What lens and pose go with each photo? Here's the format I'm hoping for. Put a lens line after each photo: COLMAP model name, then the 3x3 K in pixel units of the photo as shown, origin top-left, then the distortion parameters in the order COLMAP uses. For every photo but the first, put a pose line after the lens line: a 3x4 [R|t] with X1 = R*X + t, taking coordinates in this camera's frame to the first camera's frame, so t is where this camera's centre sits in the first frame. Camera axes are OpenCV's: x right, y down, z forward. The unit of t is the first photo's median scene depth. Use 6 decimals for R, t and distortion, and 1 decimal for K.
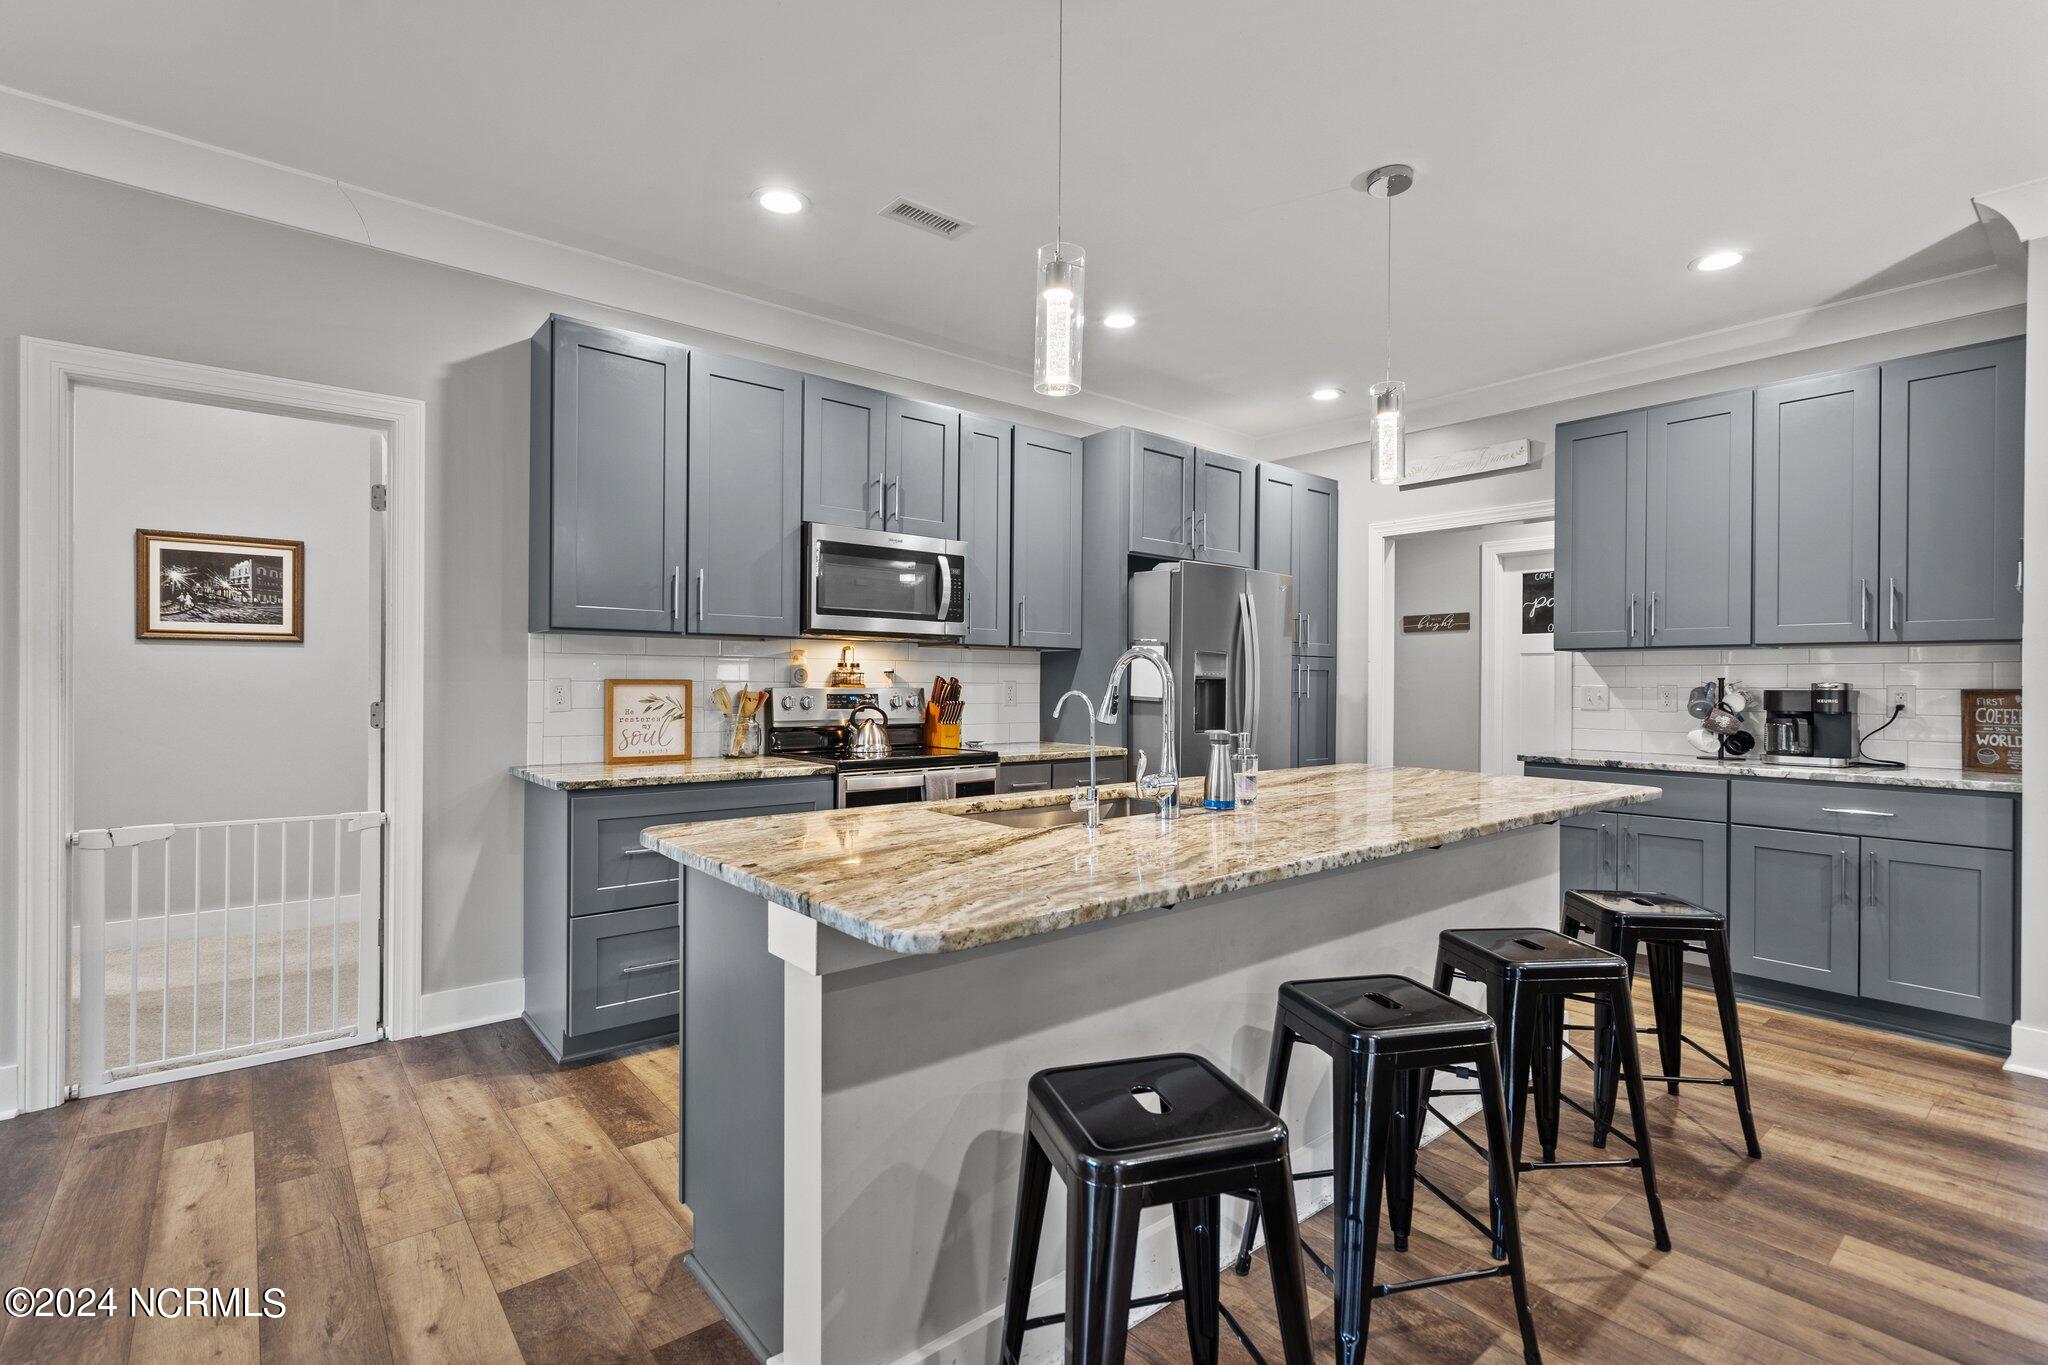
lens RADIAL K [[952.1, 0, 1021.4], [0, 952.1, 681.6], [0, 0, 1]] dist [-0.000624, -0.000160]
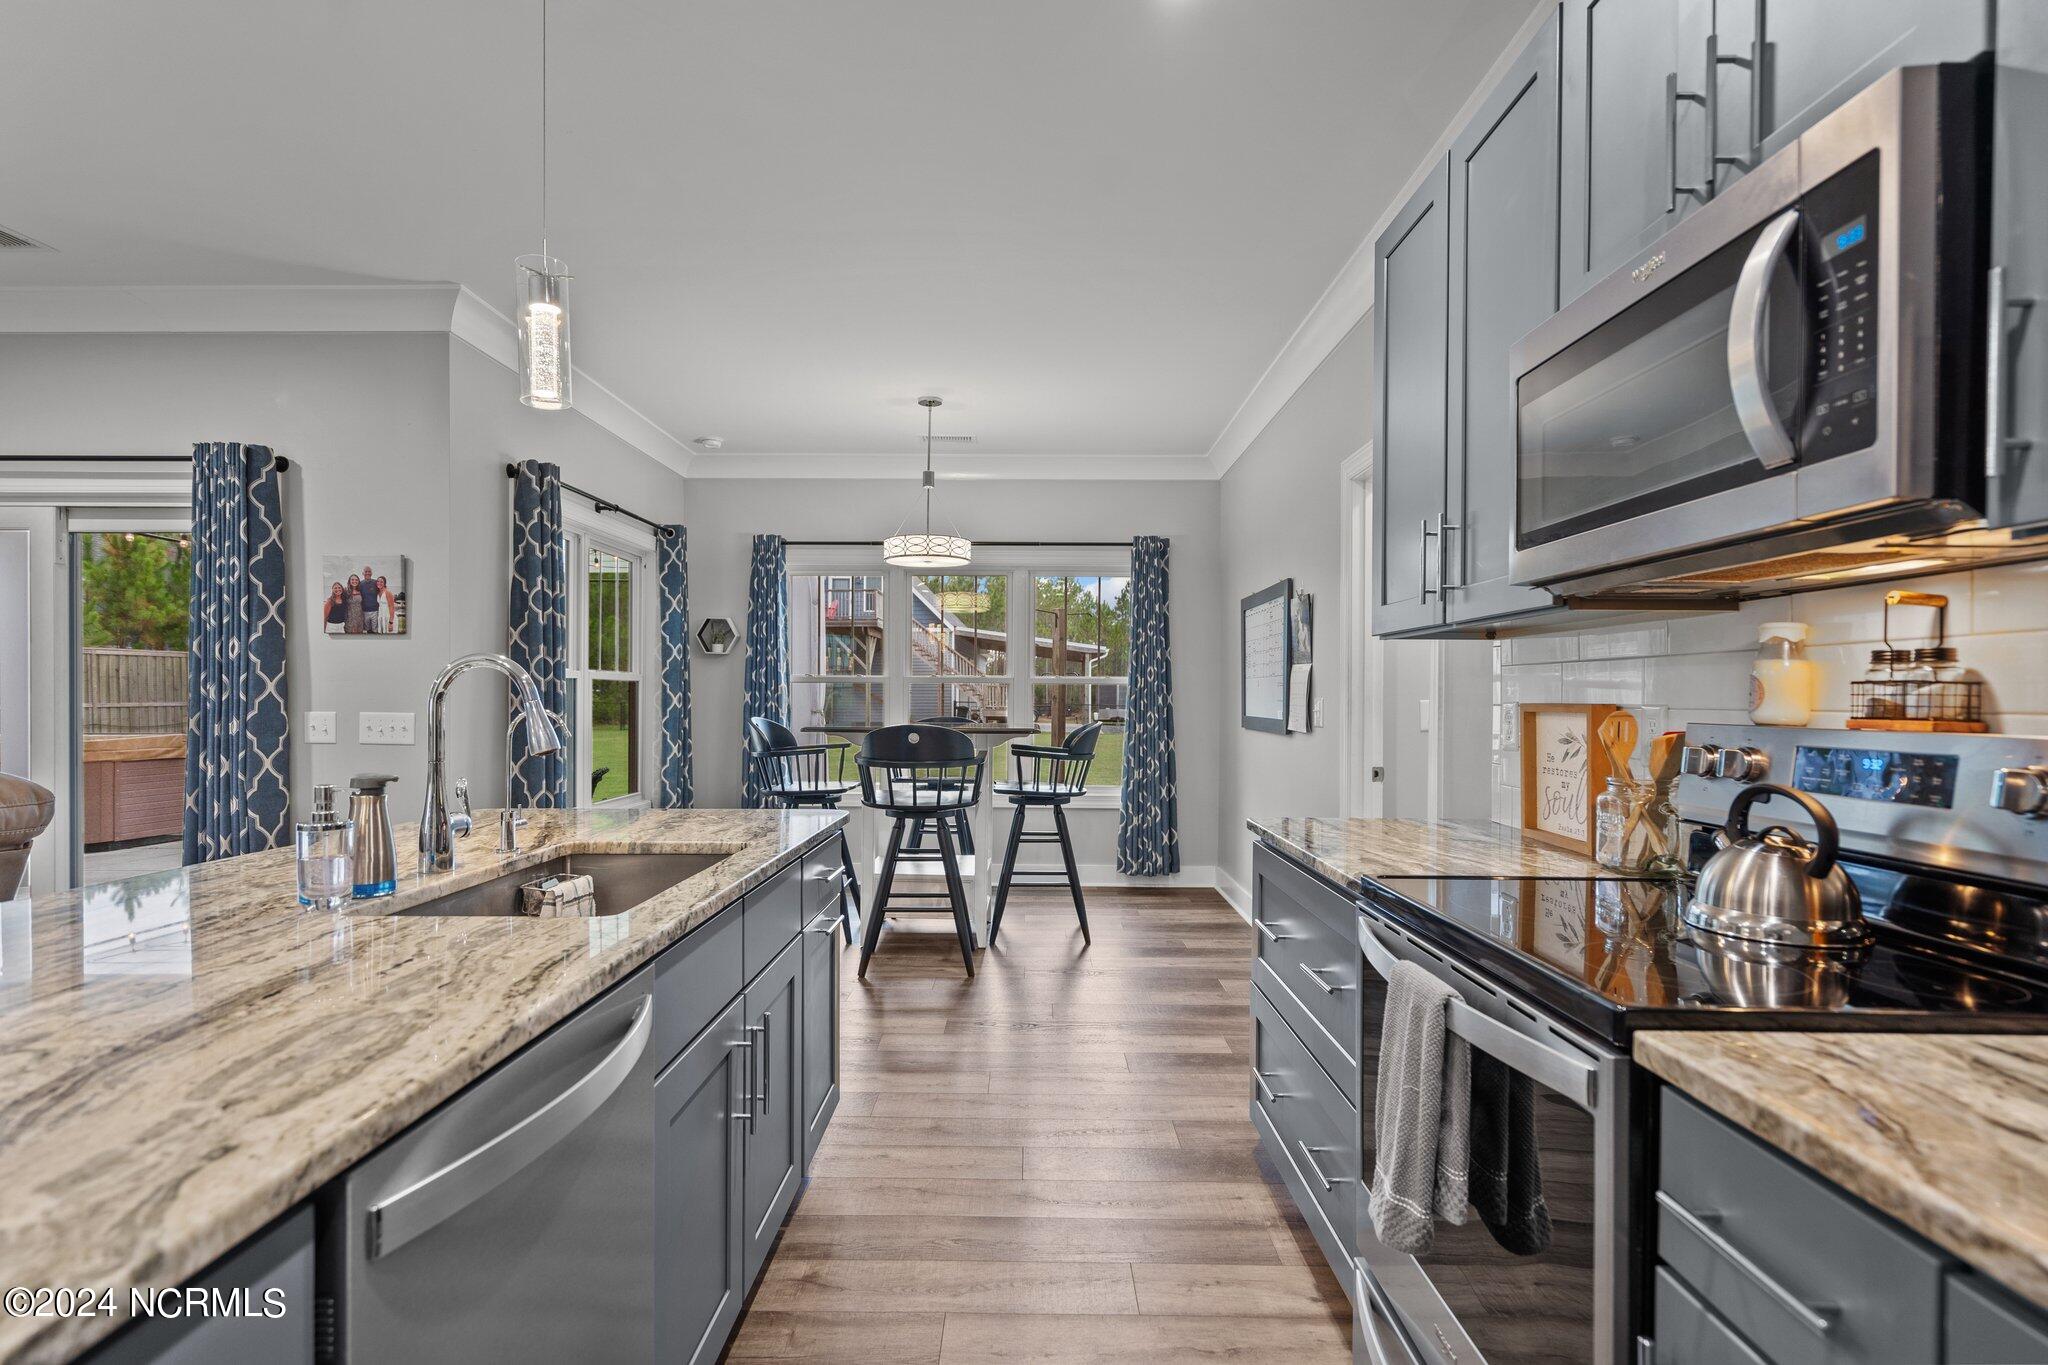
lens RADIAL K [[992.1, 0, 1022.5], [0, 992.1, 700.2], [0, 0, 1]] dist [-0.000757, 0.000017]
pose [[-0.645307, -0.007468, -0.763887, 0.247750], [-0.009237, 0.999955, -0.001972, -0.000424], [0.763868, 0.005784, -0.645347, 1.041956]]
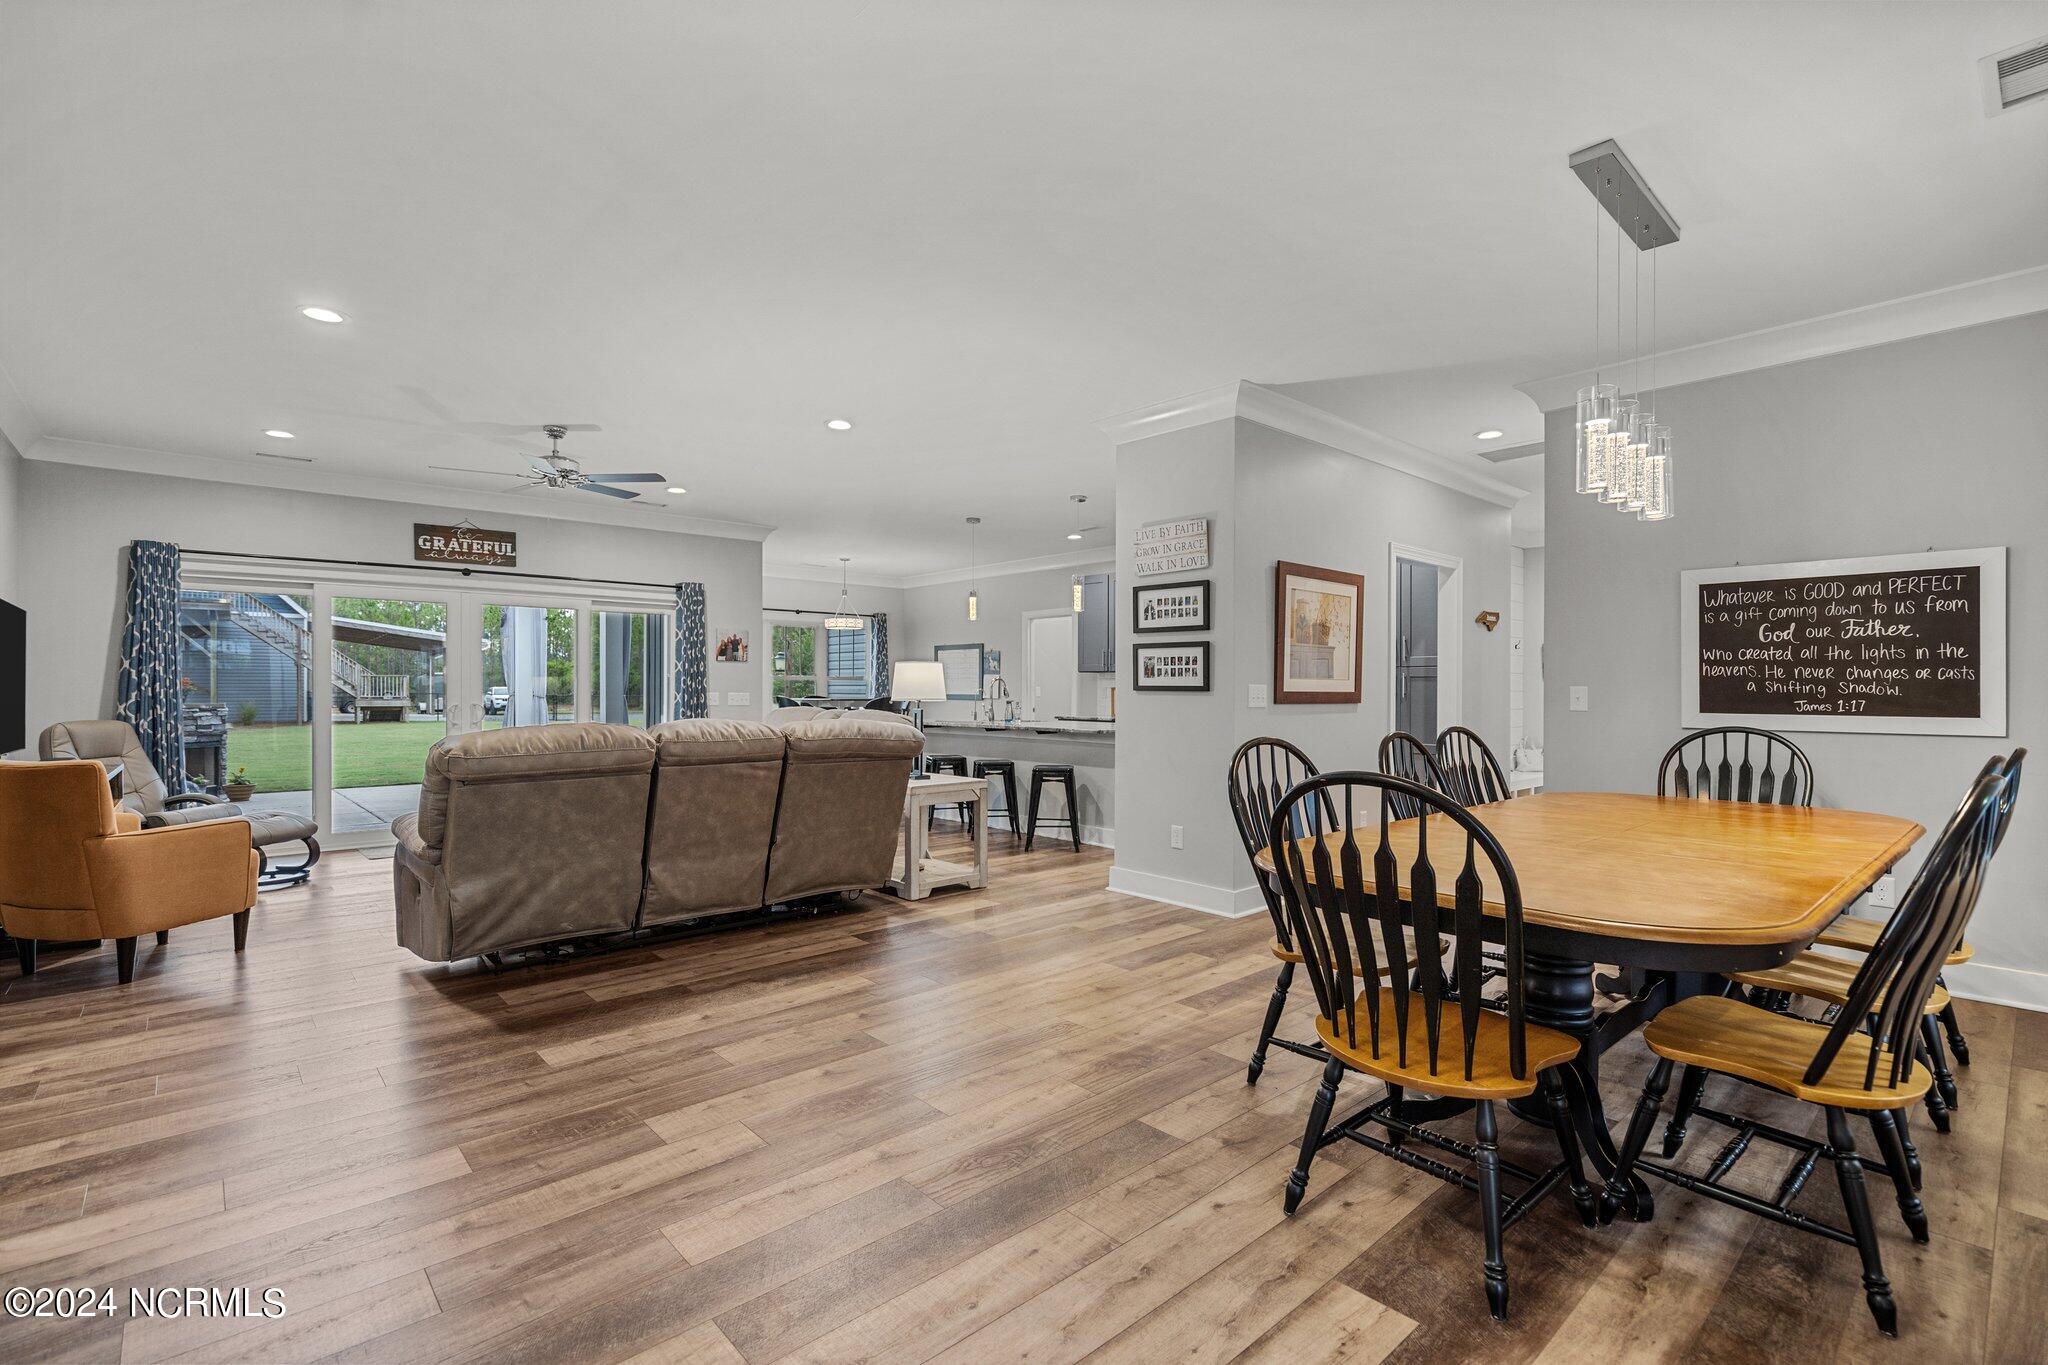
lens RADIAL K [[917.2, 0, 1023.1], [0, 917.2, 673.4], [0, 0, 1]] dist [-0.017495, 0.000139]
pose [[0.044819, -0.024320, -0.998699, 2.151864], [-0.001968, 0.999700, -0.024432, 0.021497], [0.998993, 0.003060, 0.044758, 0.529011]]
